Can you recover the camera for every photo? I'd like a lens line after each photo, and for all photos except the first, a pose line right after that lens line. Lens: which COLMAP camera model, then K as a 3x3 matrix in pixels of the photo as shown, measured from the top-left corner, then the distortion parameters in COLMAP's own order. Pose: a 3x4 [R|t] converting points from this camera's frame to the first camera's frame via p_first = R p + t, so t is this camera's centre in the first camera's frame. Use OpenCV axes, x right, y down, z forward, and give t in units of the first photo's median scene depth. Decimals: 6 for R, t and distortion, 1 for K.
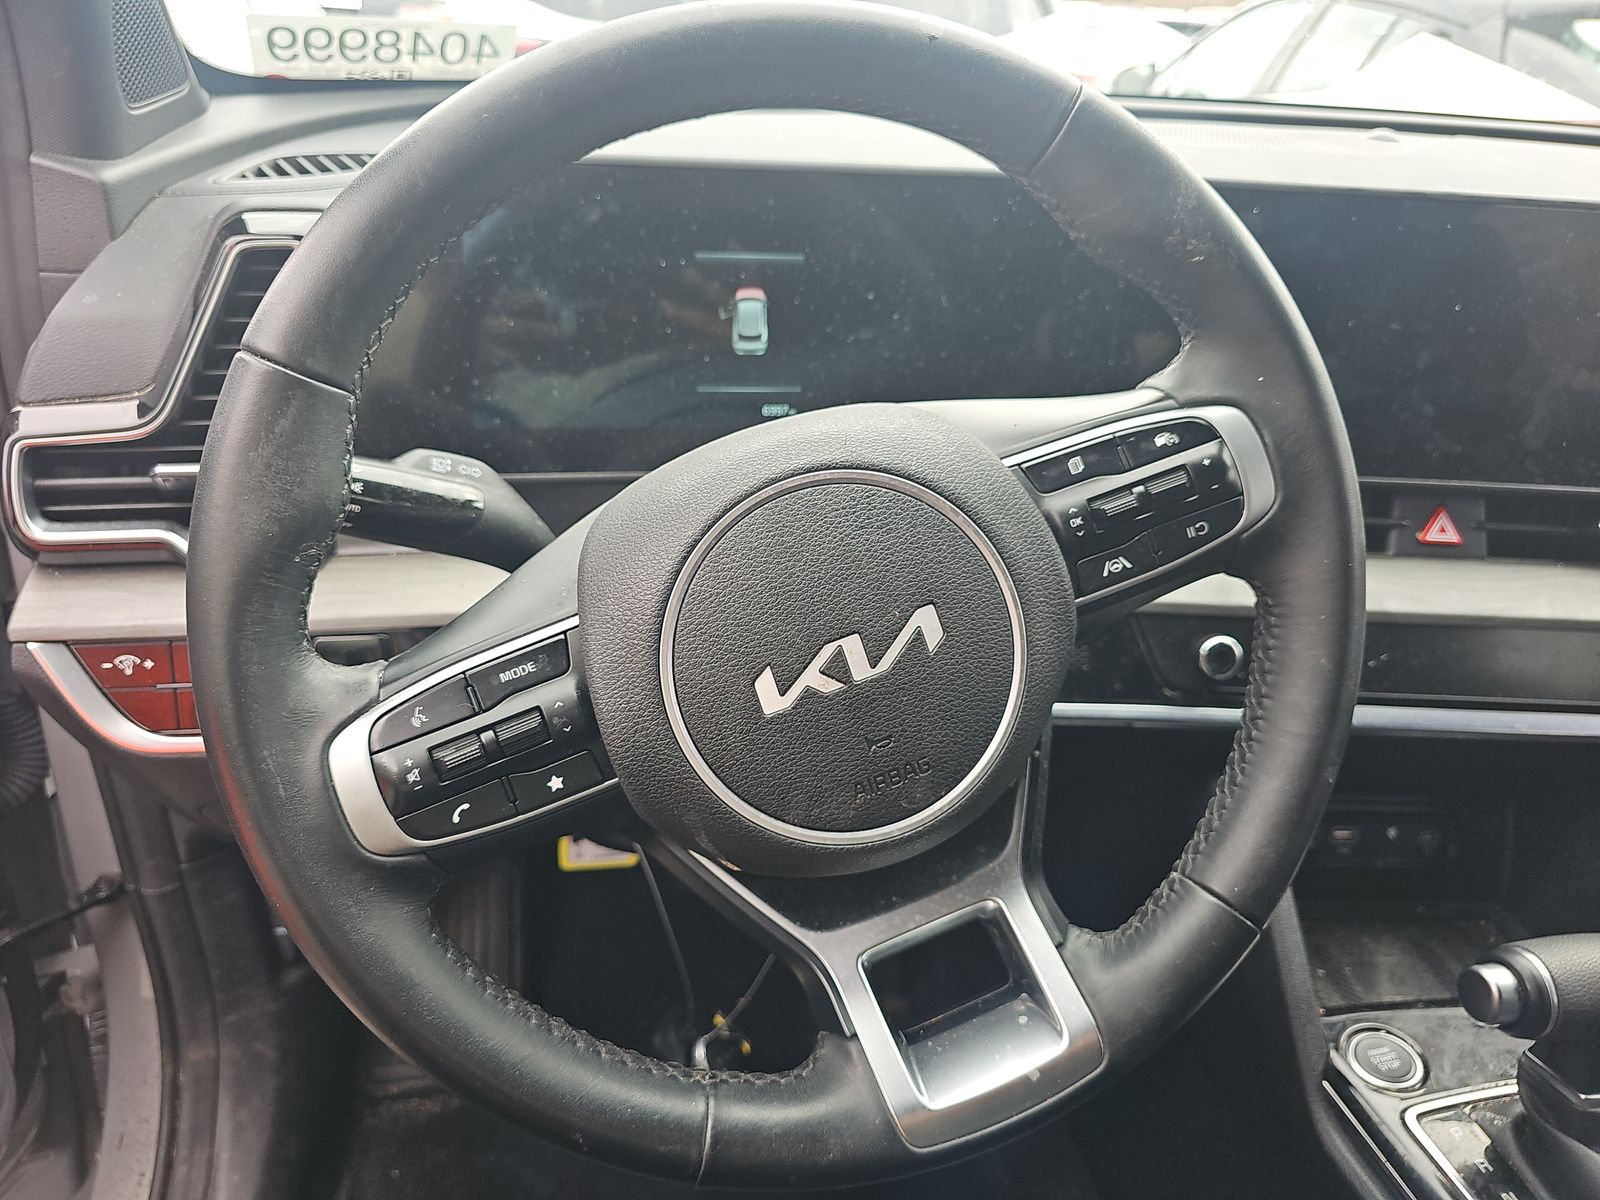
lens RADIAL K [[1096.5, 0, 821.9], [0, 1096.5, 601.0], [0, 0, 1]] dist [0.034413, -0.057856]
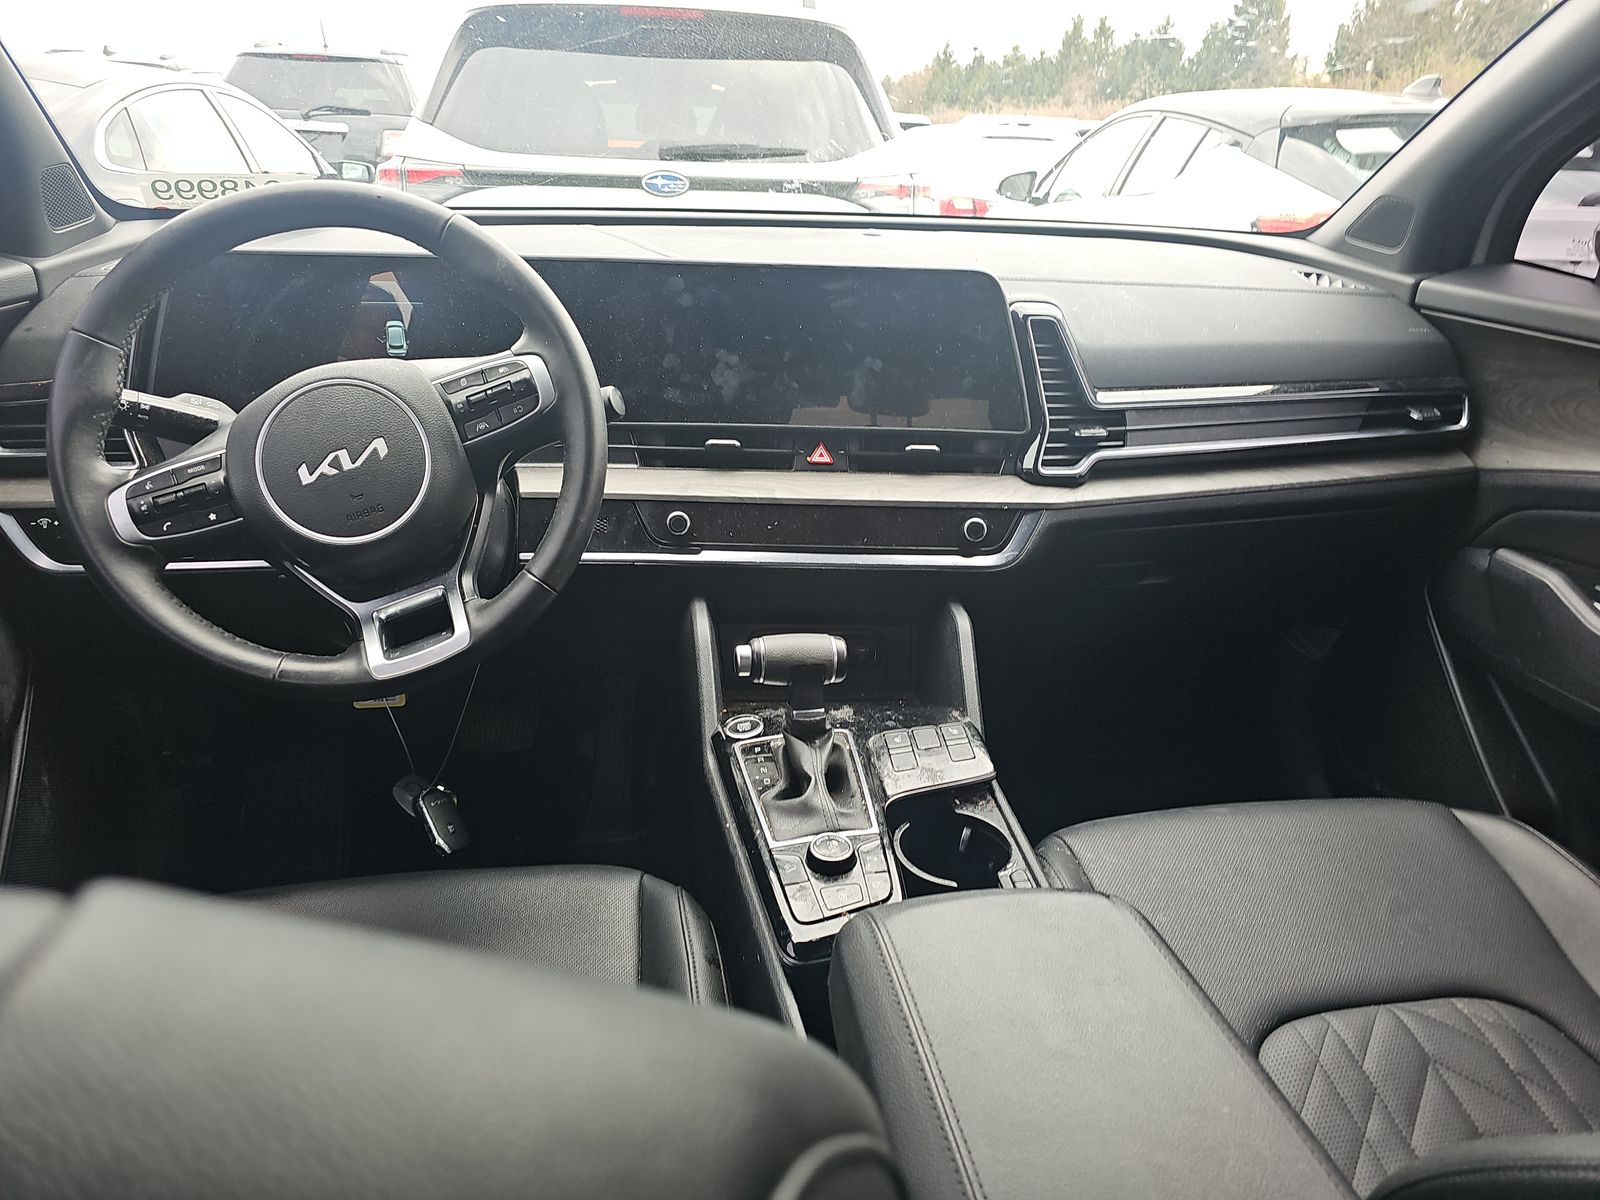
lens RADIAL K [[1065.3, 0, 833.5], [0, 1065.3, 606.1], [0, 0, 1]] dist [0.039208, -0.044980]
pose [[0.999619, -0.021843, 0.016863, 0.931614], [0.022945, 0.997406, -0.068225, 0.493122], [-0.015329, 0.068586, 0.997527, -1.141967]]
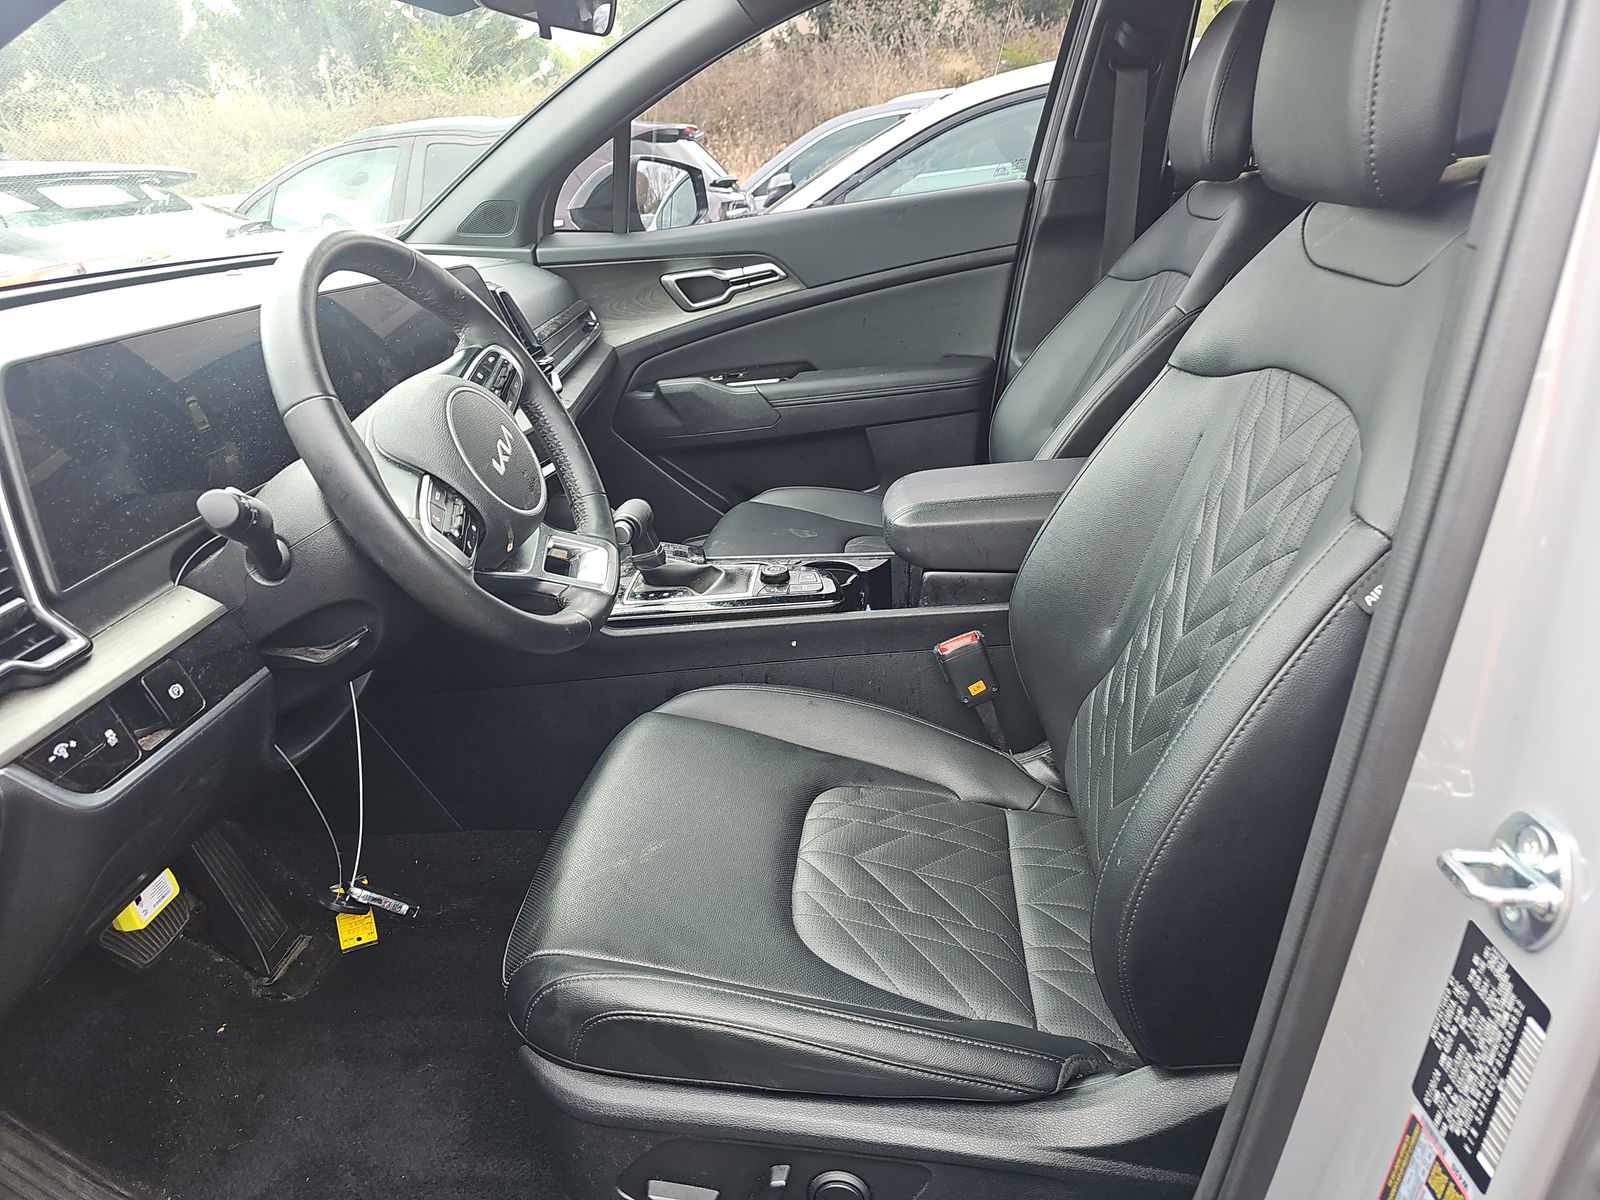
lens RADIAL K [[1076.5, 0, 816.6], [0, 1076.5, 598.4], [0, 0, 1]] dist [0.036966, -0.040076]
pose [[0.229598, -0.424015, 0.876068, -2.123909], [0.525332, 0.811727, 0.255196, 0.072931], [-0.819336, 0.401634, 0.409120, -0.541578]]
